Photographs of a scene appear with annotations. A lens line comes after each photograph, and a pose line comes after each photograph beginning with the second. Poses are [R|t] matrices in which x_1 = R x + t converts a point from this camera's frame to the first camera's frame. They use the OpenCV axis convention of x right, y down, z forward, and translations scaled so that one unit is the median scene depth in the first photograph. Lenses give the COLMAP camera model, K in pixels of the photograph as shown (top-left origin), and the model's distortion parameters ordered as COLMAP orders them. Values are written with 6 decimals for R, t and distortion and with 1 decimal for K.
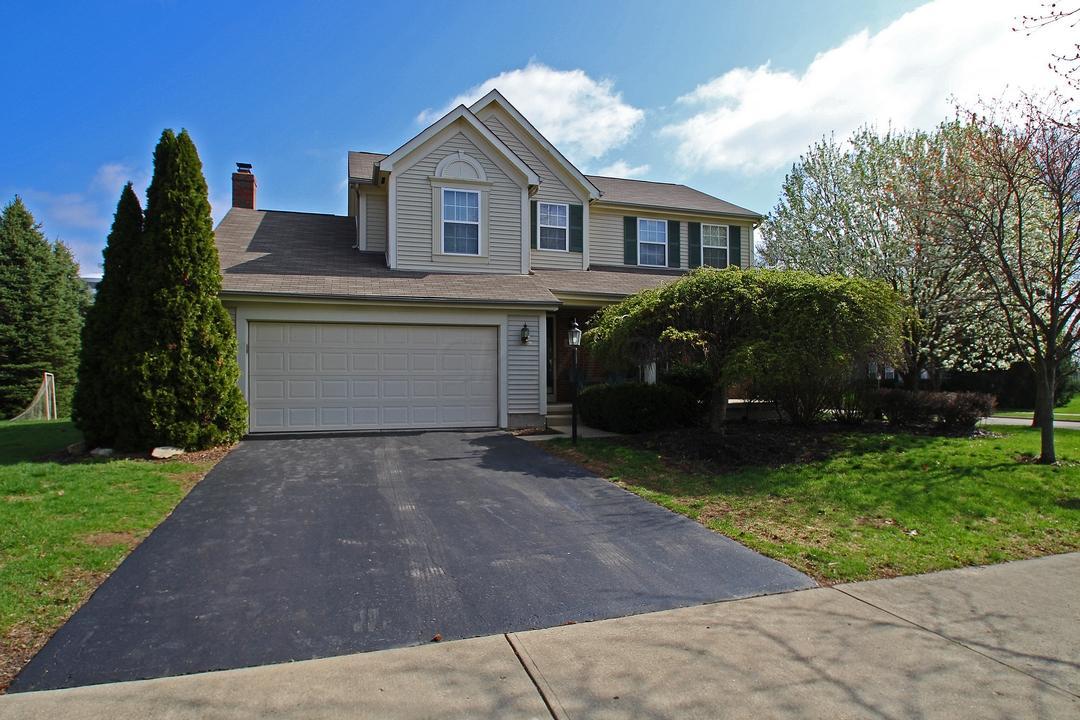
lens RADIAL K [[625.4, 0, 543.2], [0, 625.4, 367.8], [0, 0, 1]] dist [-0.002703, -0.009717]
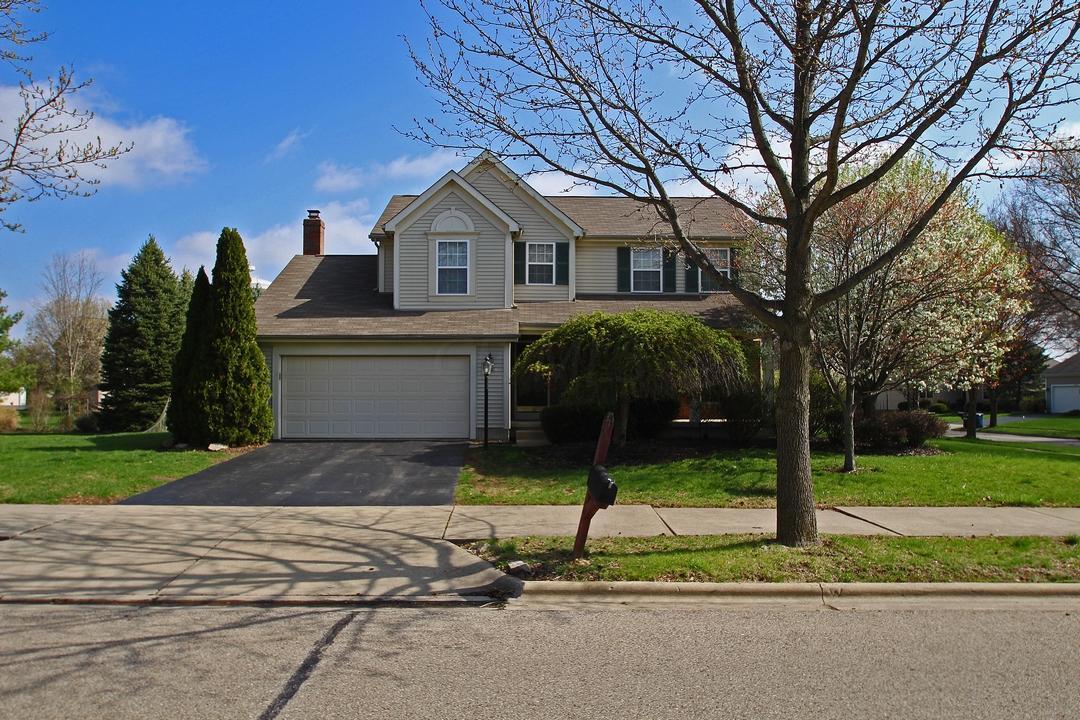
lens RADIAL K [[854.3, 0, 539.4], [0, 854.3, 359.1], [0, 0, 1]] dist [-0.013184, 0.007254]
pose [[0.958176, -0.009642, -0.286018, 0.496124], [0.002497, 0.999676, -0.025333, -0.016346], [0.286170, 0.023559, 0.957889, -0.514159]]
